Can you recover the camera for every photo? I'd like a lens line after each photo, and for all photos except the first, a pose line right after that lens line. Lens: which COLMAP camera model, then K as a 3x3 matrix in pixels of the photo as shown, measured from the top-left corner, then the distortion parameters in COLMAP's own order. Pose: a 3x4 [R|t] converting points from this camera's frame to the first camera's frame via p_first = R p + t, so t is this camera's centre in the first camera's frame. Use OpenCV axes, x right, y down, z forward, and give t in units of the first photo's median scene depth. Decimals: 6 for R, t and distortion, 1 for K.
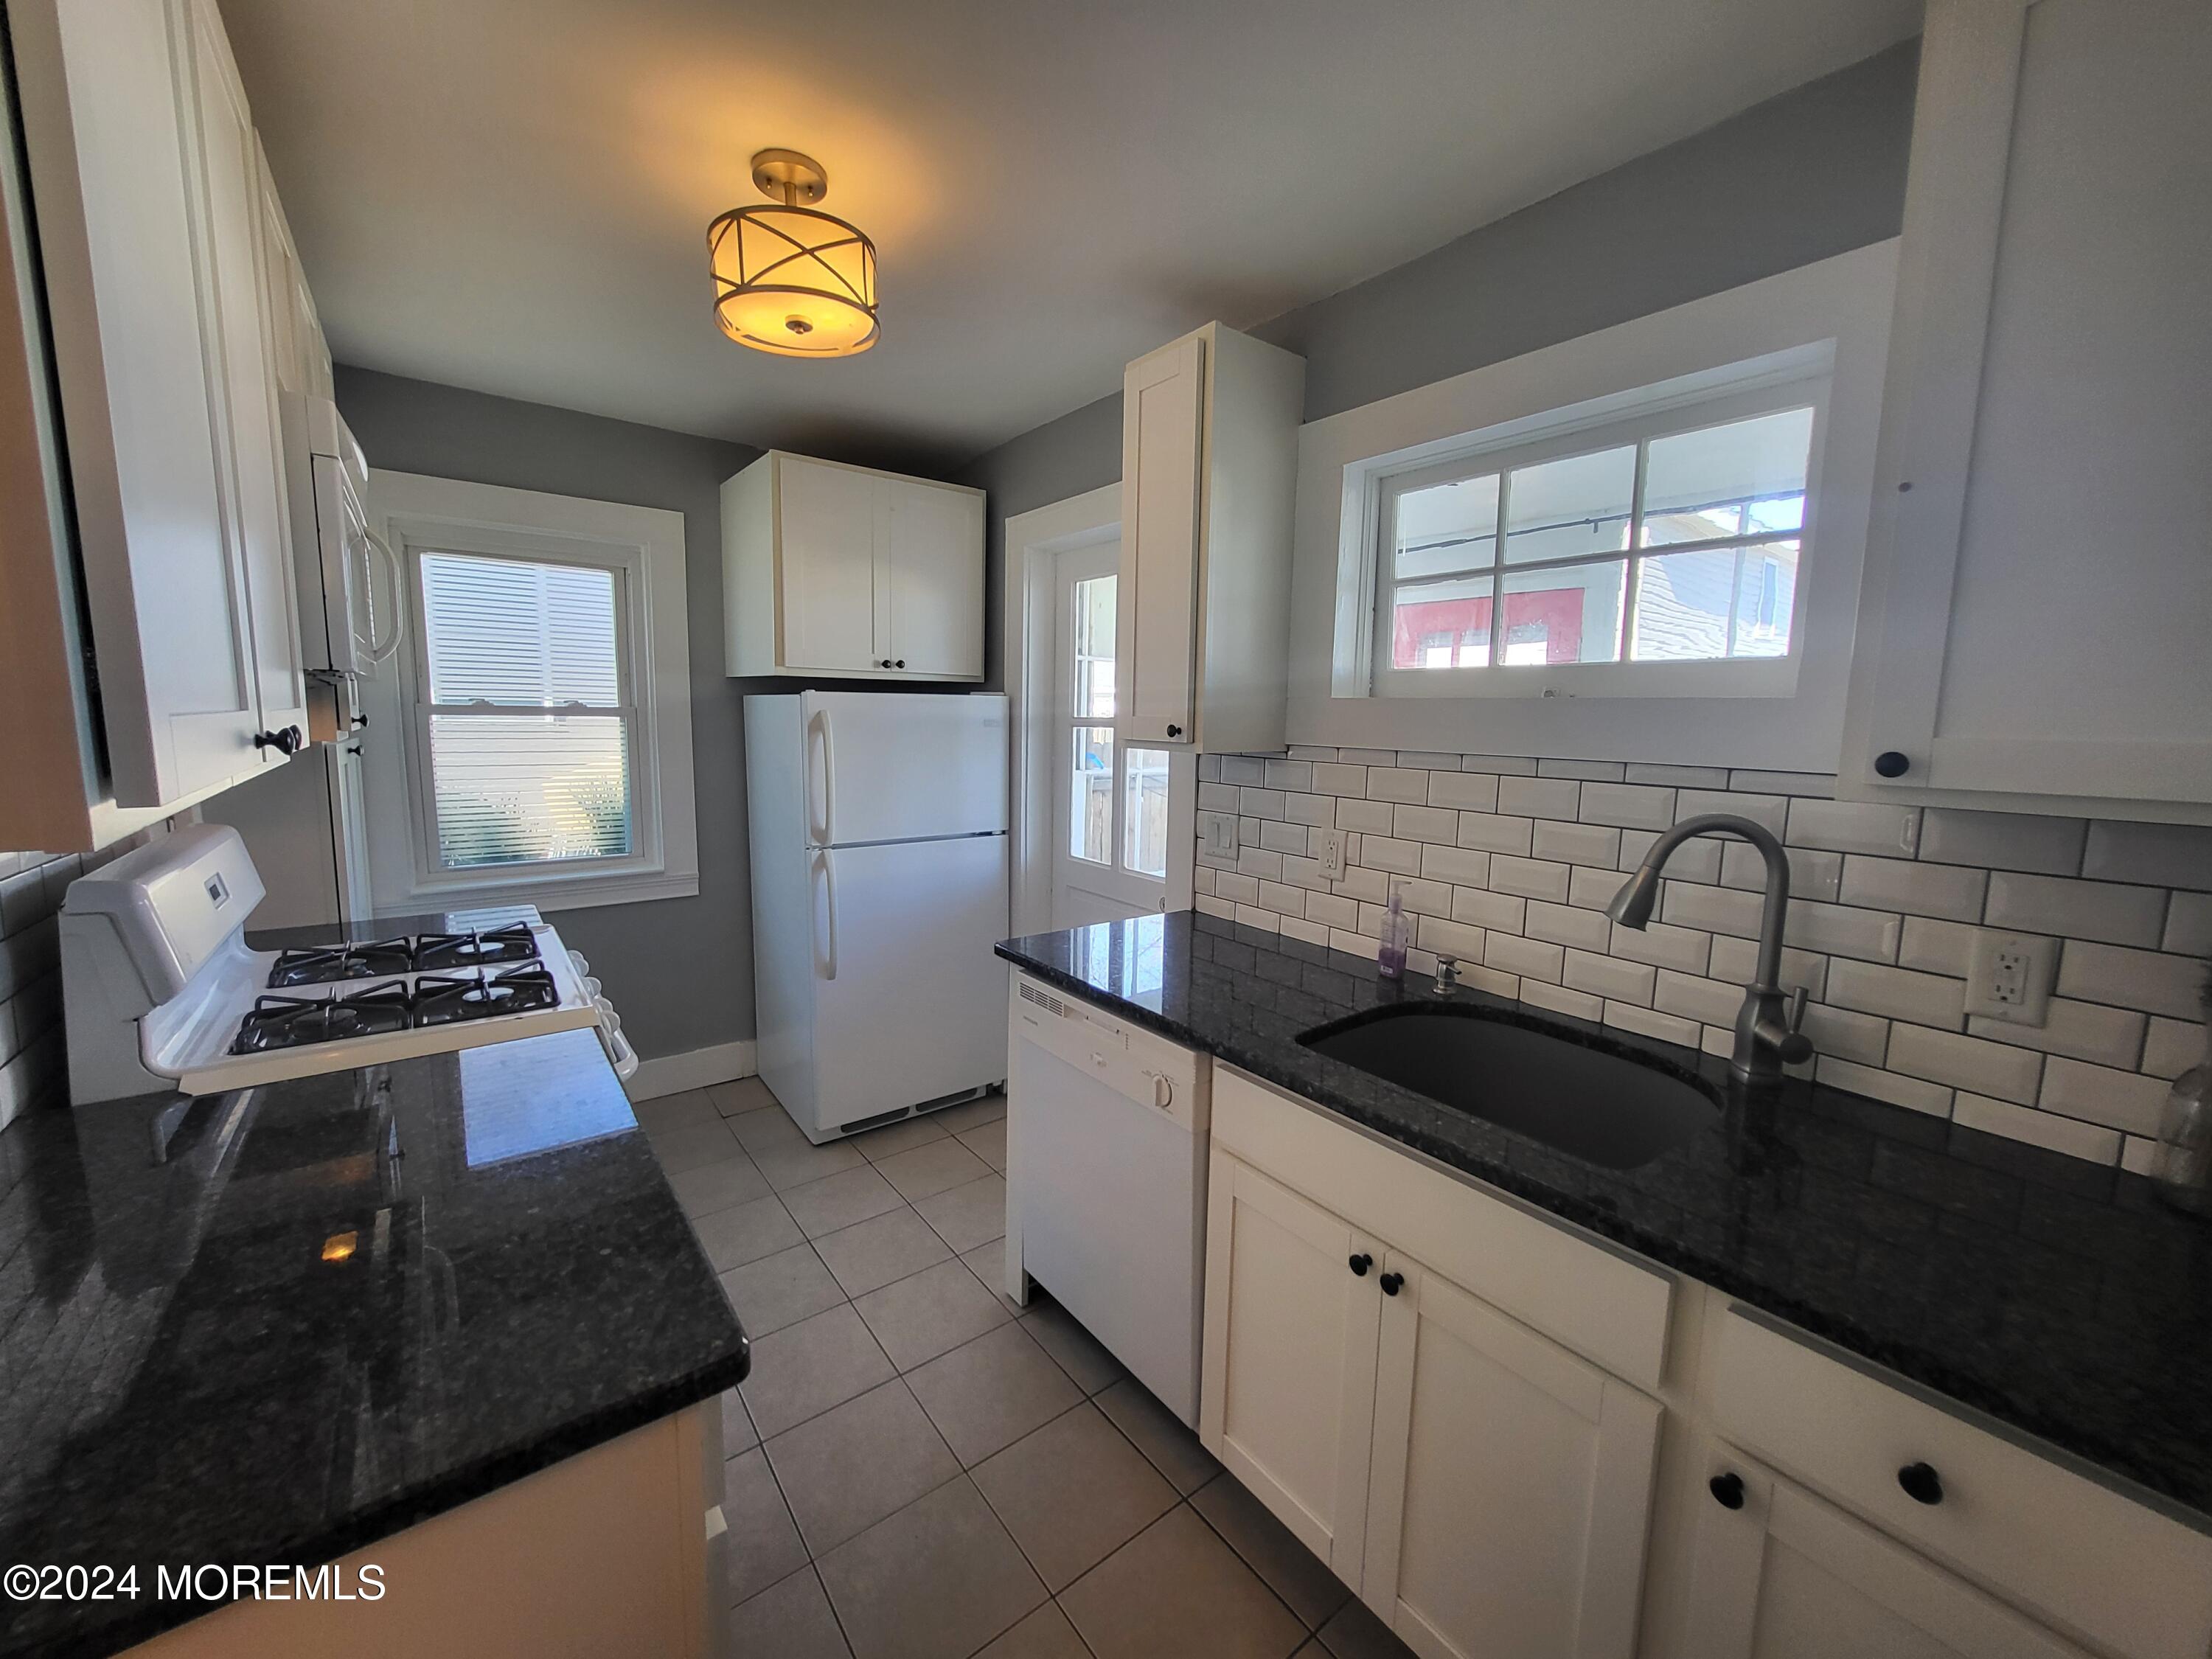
lens RADIAL K [[868.5, 0, 1092.6], [0, 868.5, 817.6], [0, 0, 1]] dist [-0.001394, 0.001474]
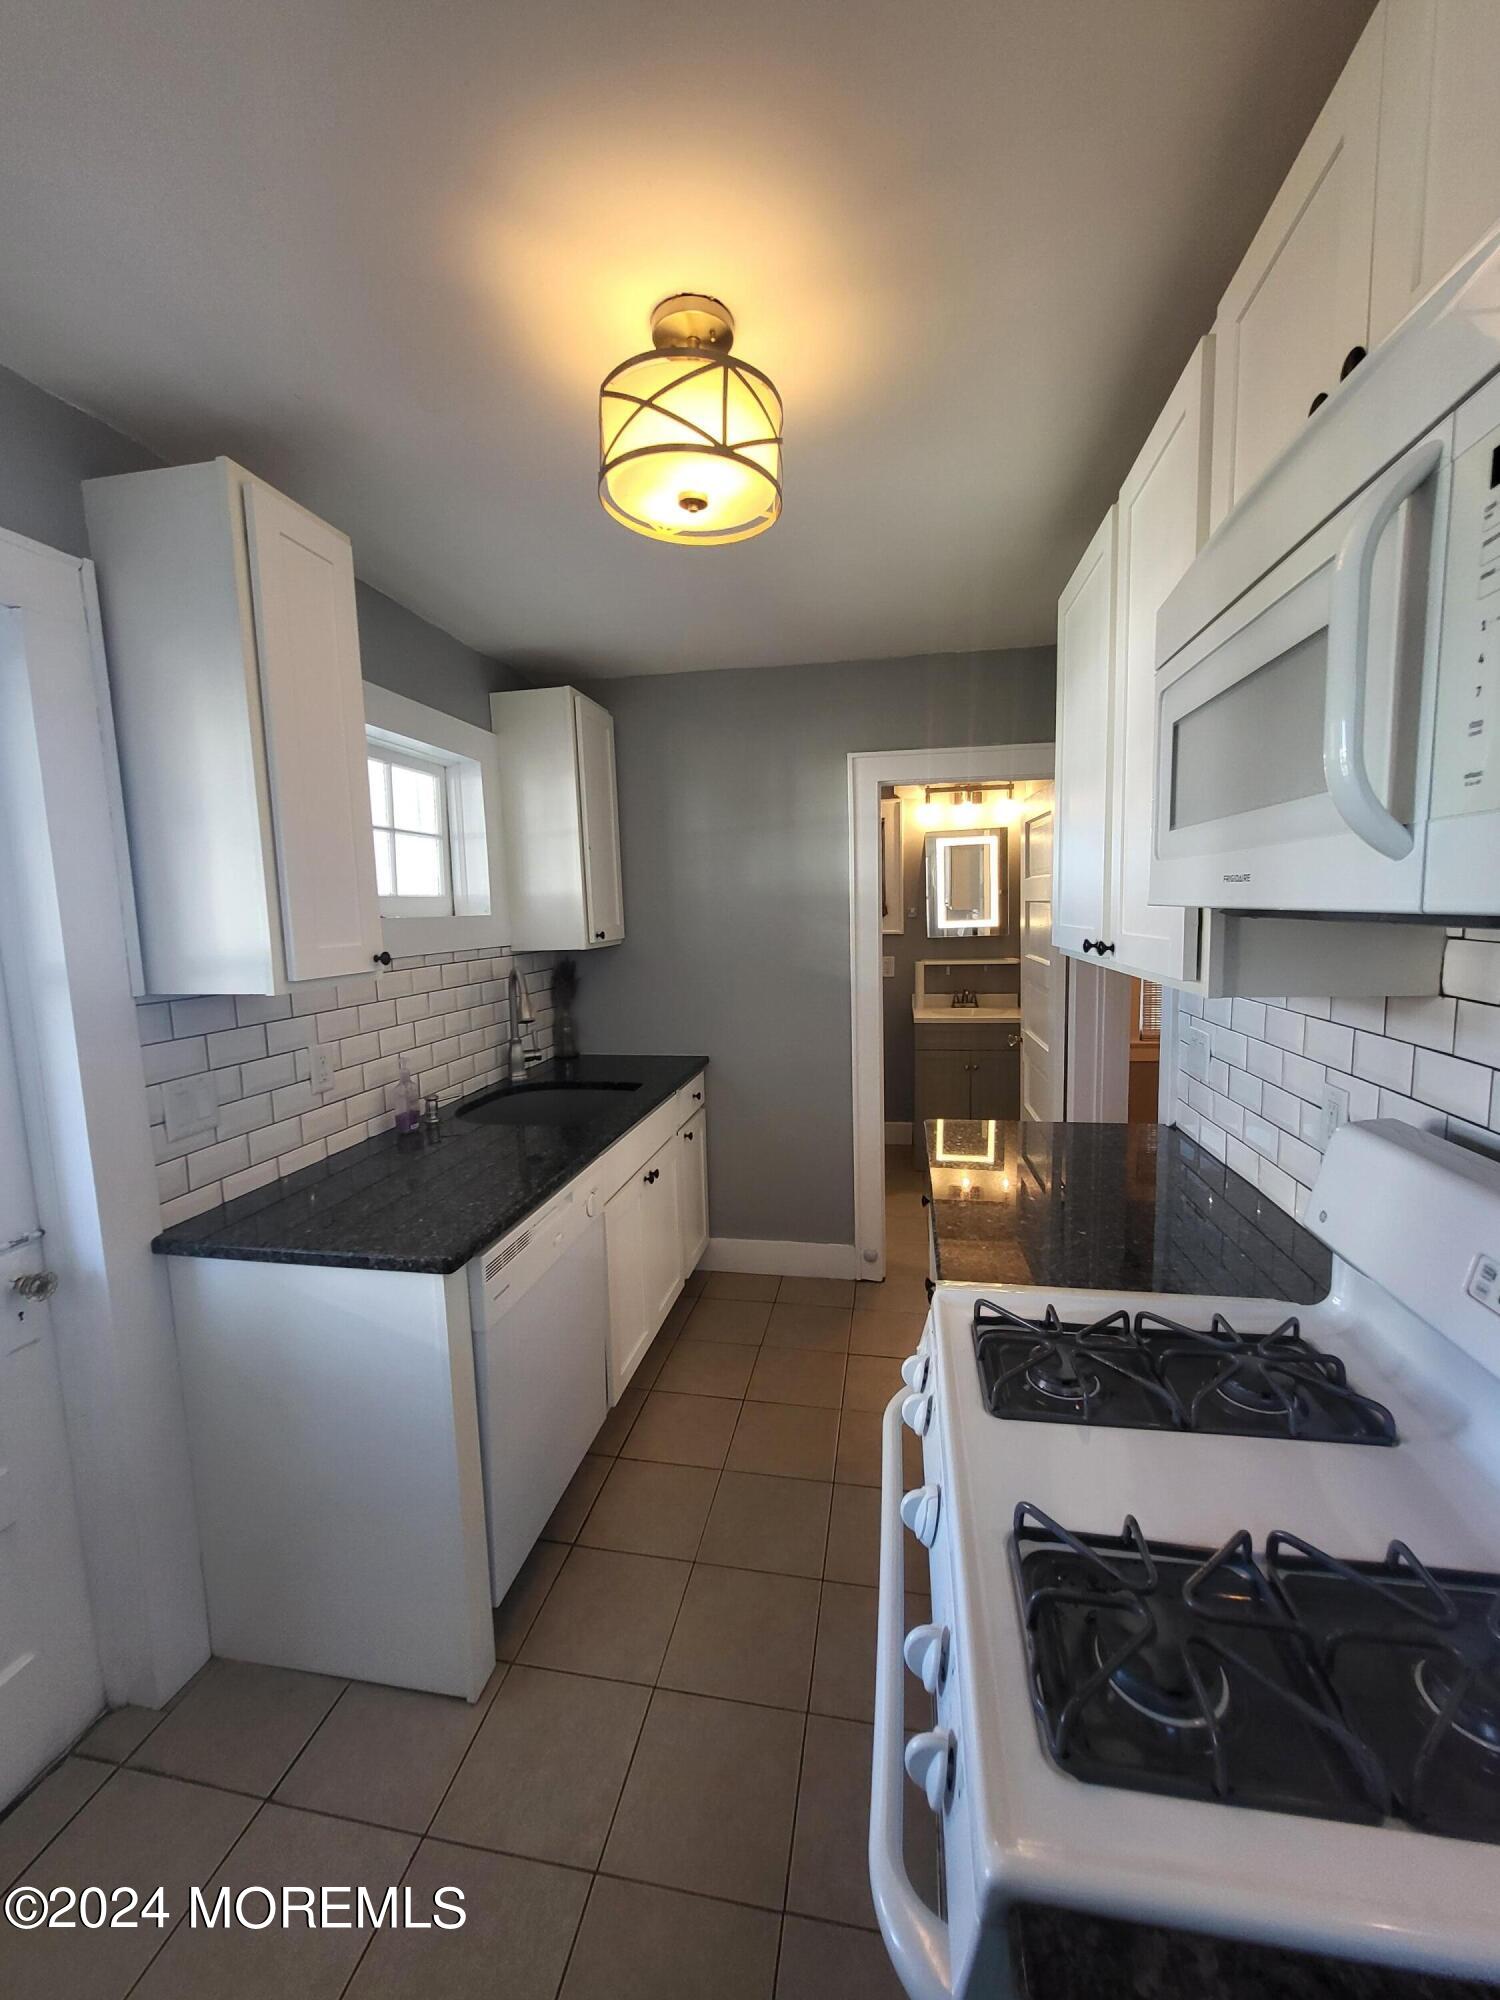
lens RADIAL K [[785.2, 0, 750.7], [0, 785.2, 995.8], [0, 0, 1]] dist [-0.001394, 0.001474]
pose [[-0.667403, -0.084154, 0.739927, -0.988346], [0.108124, 0.972116, 0.208088, -0.237548], [-0.736806, 0.218882, -0.639693, 1.546486]]
